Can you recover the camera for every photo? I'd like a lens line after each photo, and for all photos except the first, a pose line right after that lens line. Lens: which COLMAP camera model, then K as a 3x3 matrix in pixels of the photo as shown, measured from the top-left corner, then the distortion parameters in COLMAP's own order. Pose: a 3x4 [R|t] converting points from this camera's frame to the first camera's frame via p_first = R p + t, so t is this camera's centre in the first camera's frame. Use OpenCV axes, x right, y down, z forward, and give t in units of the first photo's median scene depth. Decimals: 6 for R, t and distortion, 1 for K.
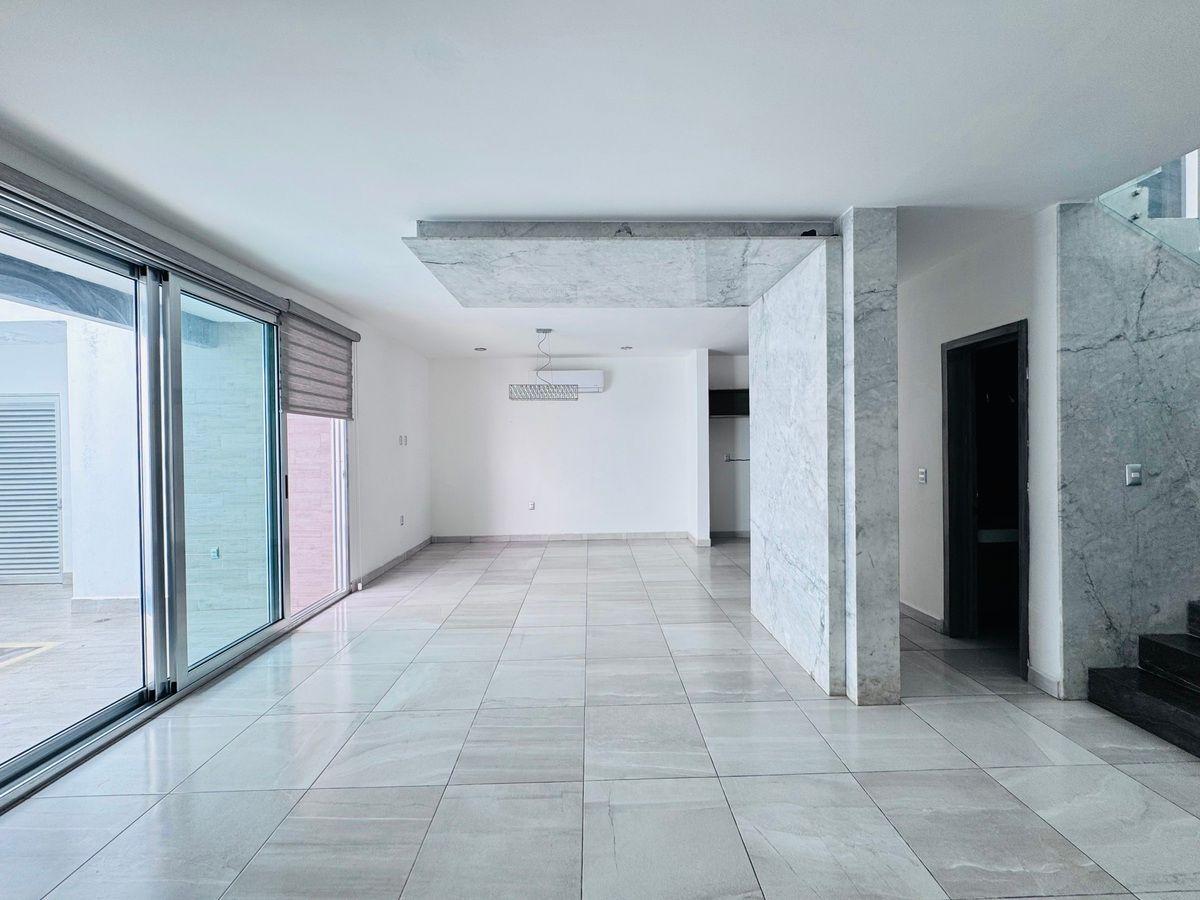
lens RADIAL K [[476.7, 0, 598.9], [0, 476.7, 445.3], [0, 0, 1]] dist [-0.002847, 0.001103]
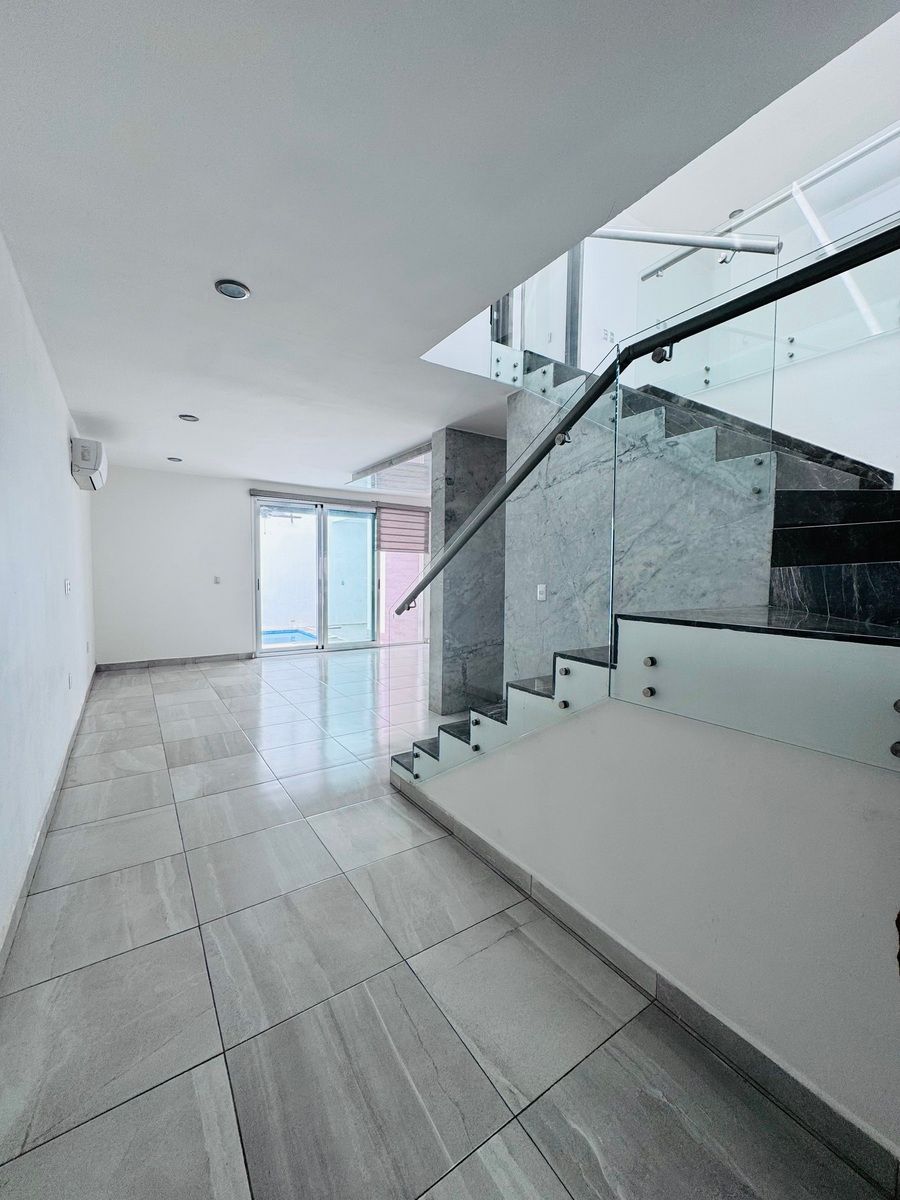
lens RADIAL K [[476.7, 0, 450.8], [0, 476.7, 599.5], [0, 0, 1]] dist [-0.002847, 0.001103]
pose [[0.541348, 0.069109, -0.837954, 2.078218], [-0.024485, 0.997489, 0.066449, 0.001529], [0.840442, -0.015454, 0.541681, 0.086492]]
